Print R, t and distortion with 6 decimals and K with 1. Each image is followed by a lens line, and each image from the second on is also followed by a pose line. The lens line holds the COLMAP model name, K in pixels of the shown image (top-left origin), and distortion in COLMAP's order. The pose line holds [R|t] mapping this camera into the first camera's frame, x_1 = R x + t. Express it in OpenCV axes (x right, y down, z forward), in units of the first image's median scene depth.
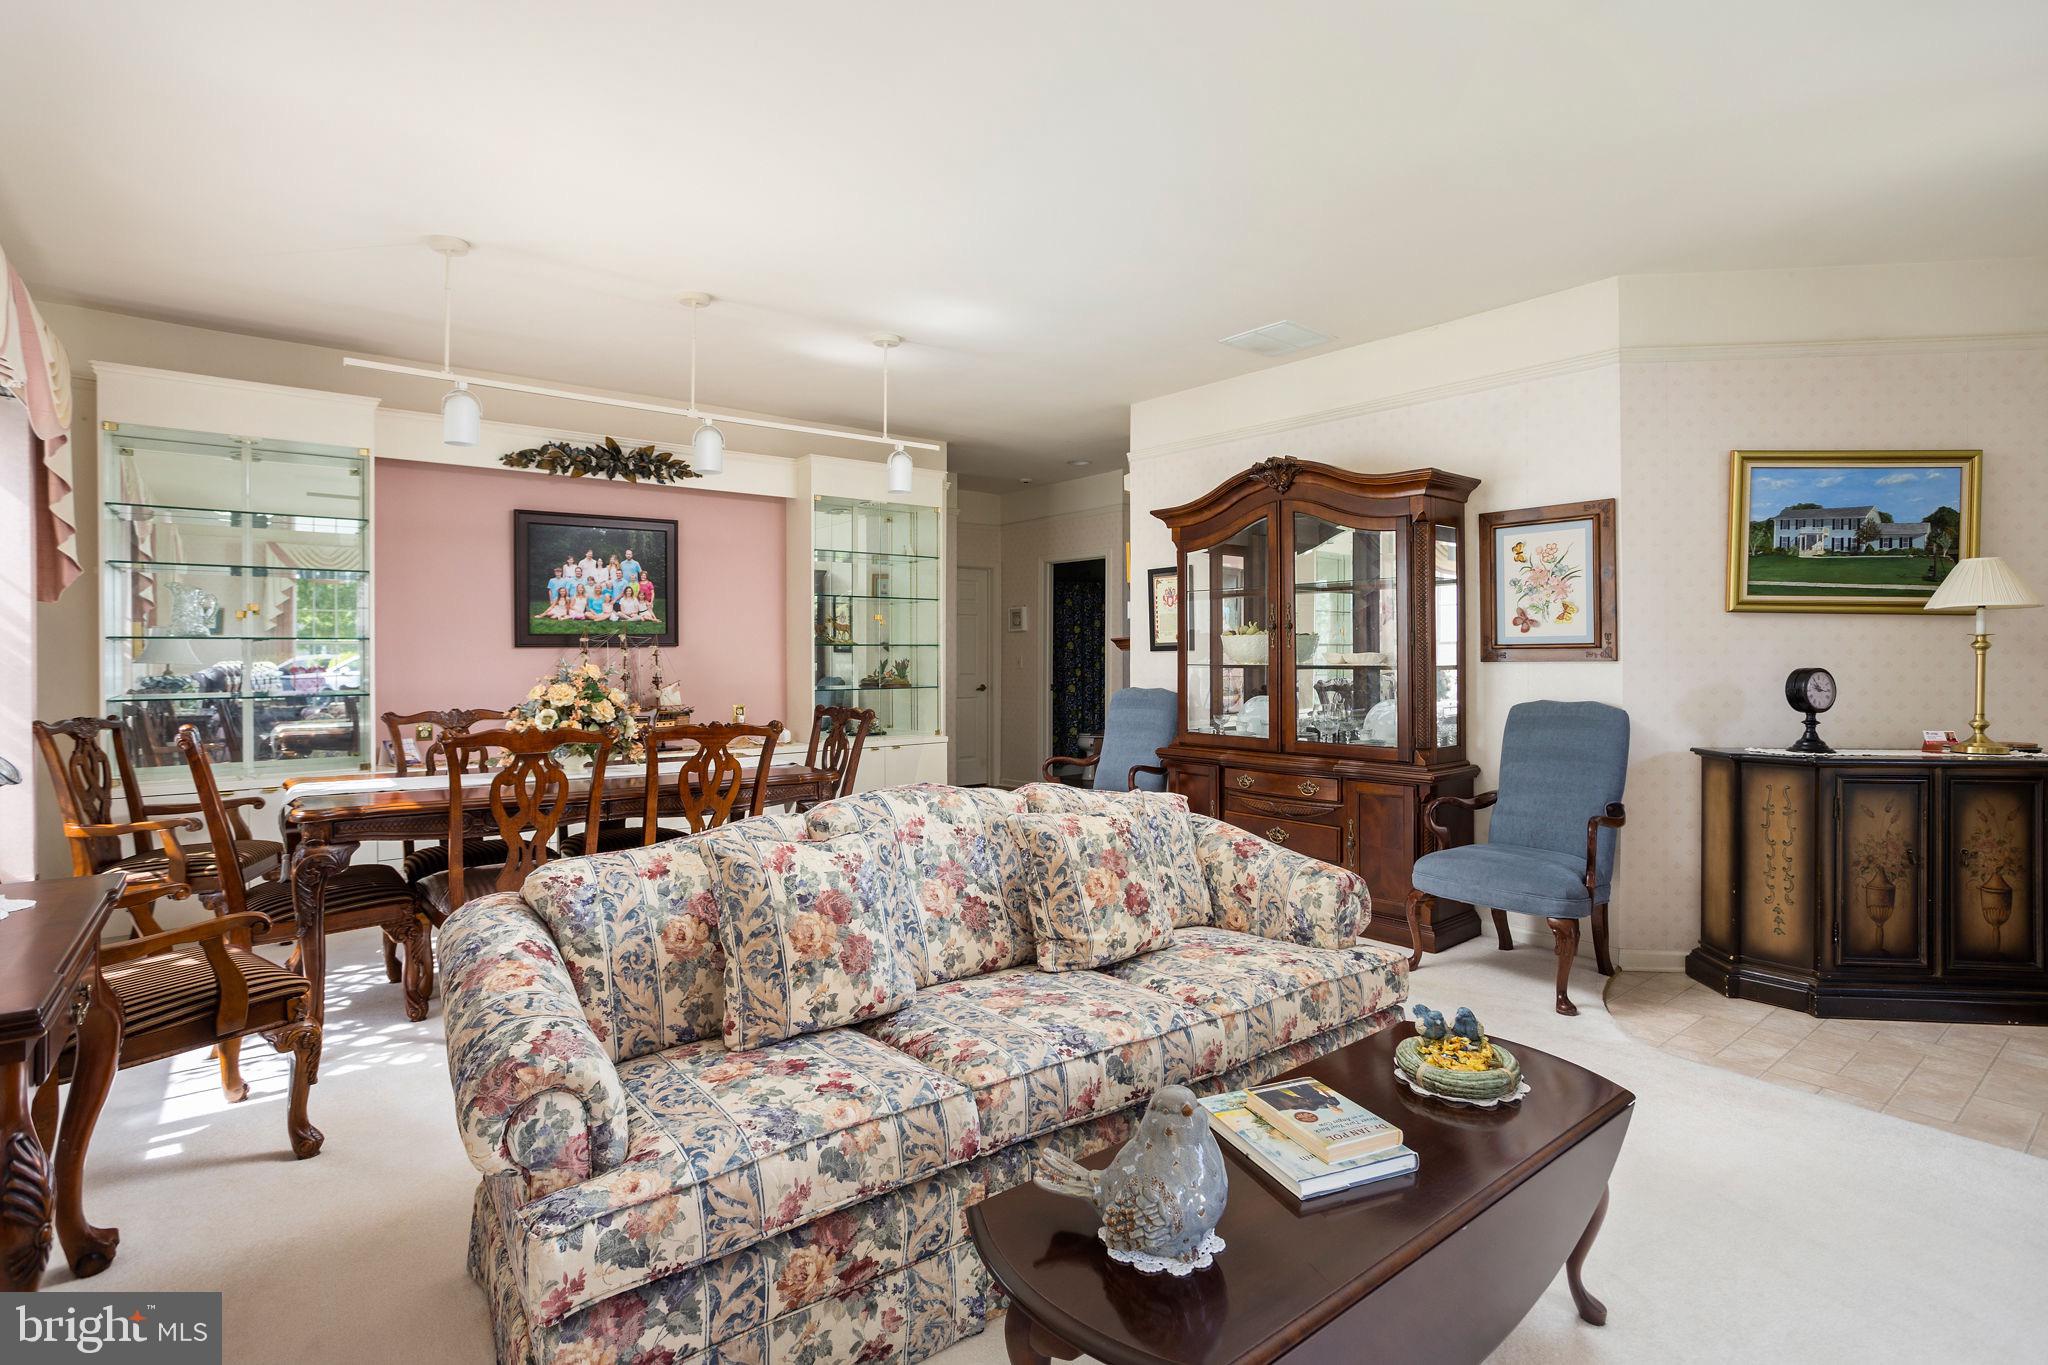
lens RADIAL K [[1000.6, 0, 1023.5], [0, 1000.6, 650.3], [0, 0, 1]] dist [-0.051953, 0.034467]
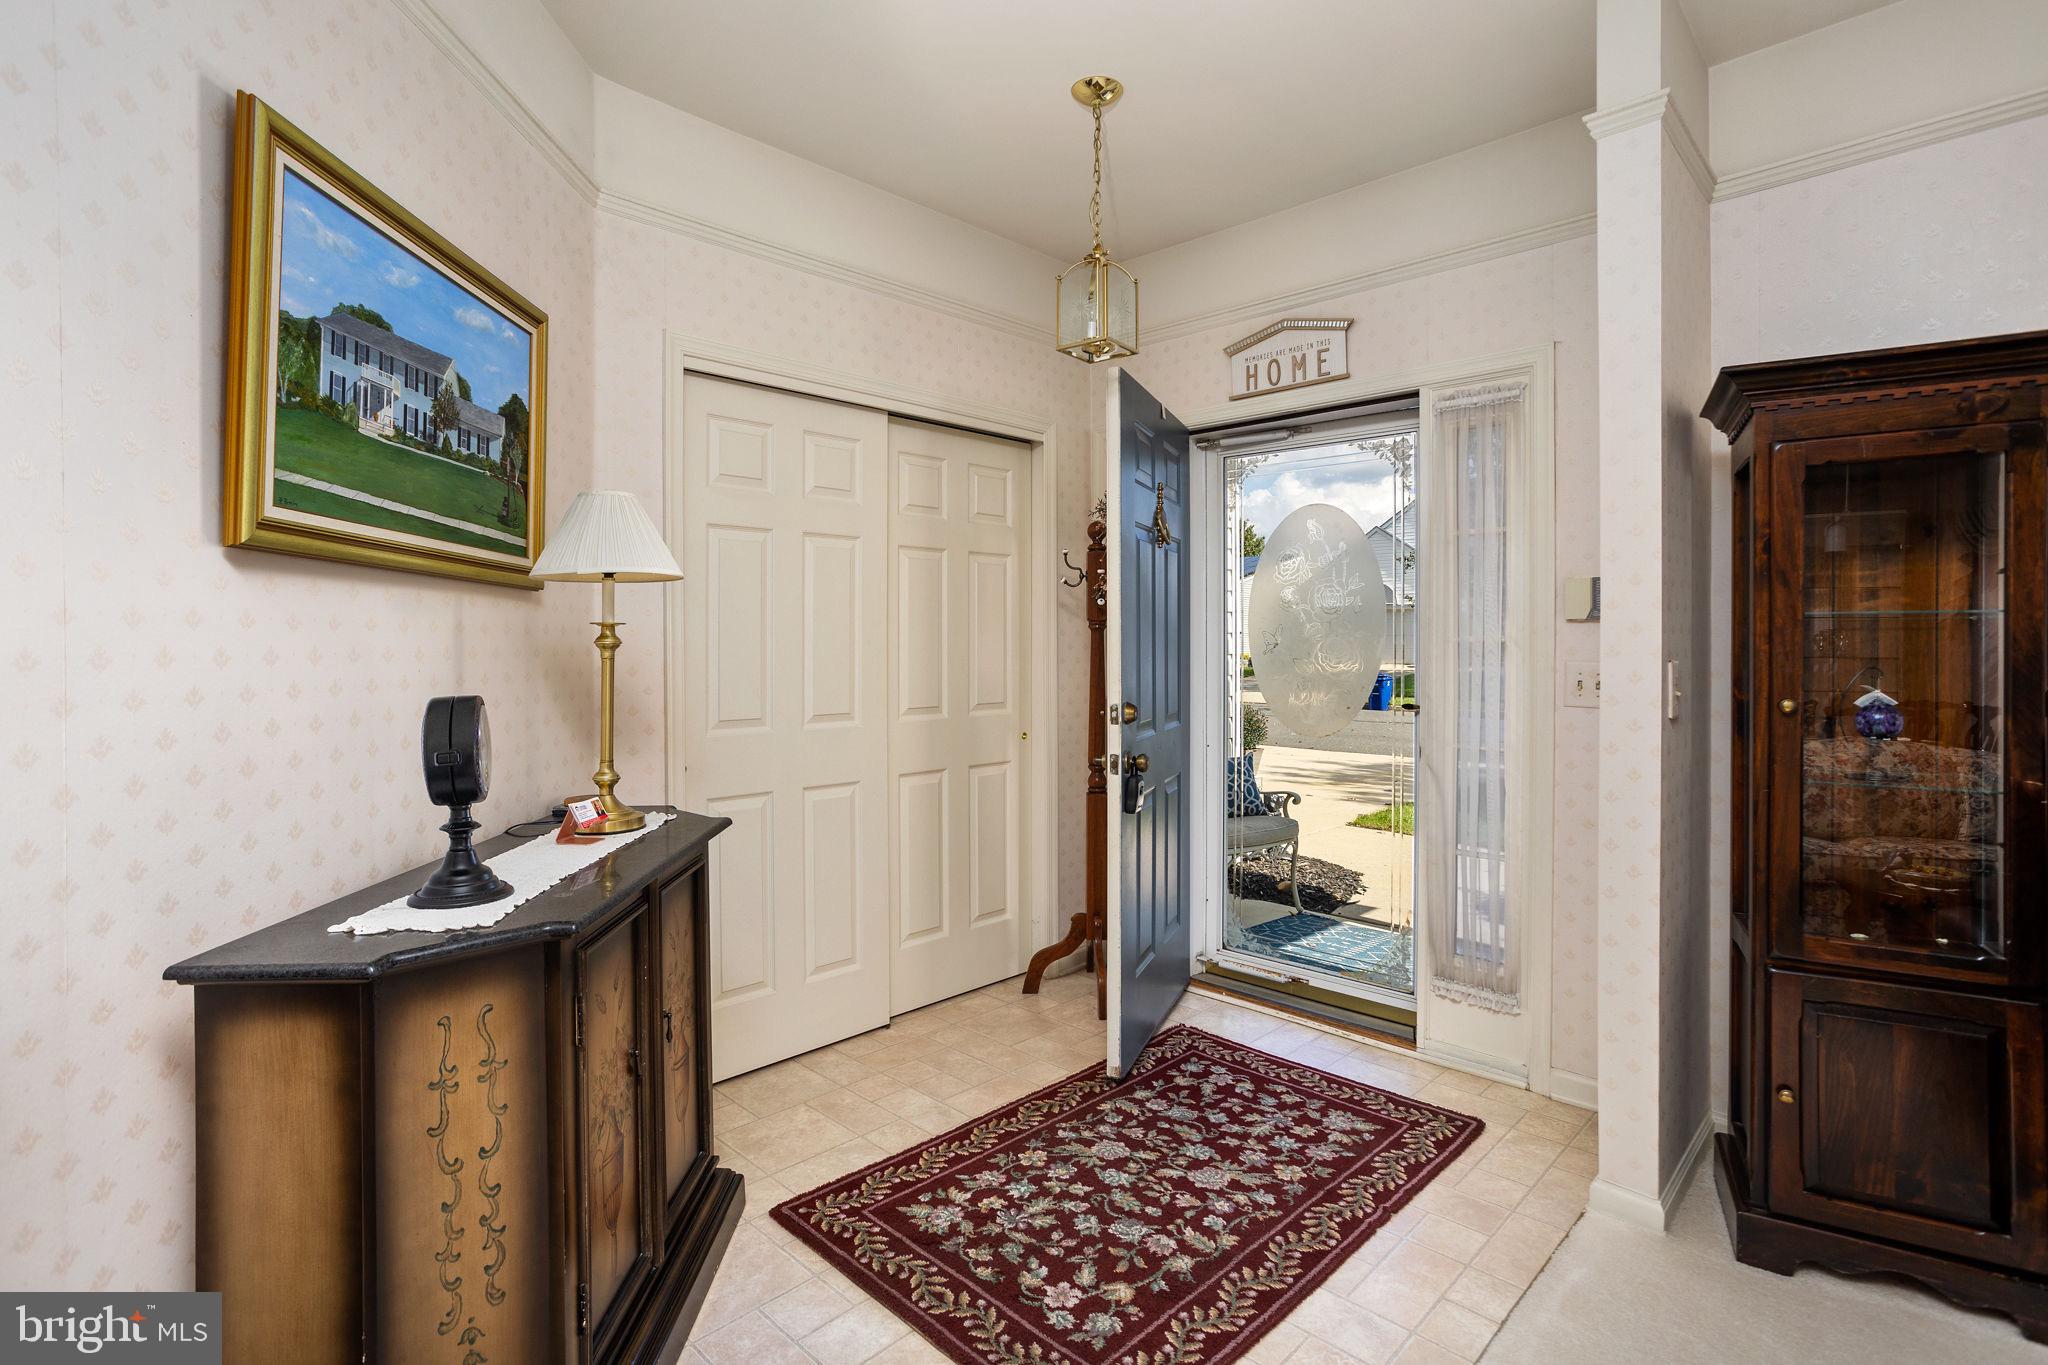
lens RADIAL K [[1000.6, 0, 1023.5], [0, 1000.6, 650.3], [0, 0, 1]] dist [-0.051953, 0.034467]
pose [[-0.124121, -0.006883, 0.992243, 0.337831], [-0.000318, 0.999976, 0.006897, -0.004516], [-0.992267, 0.000541, -0.124121, 0.772257]]
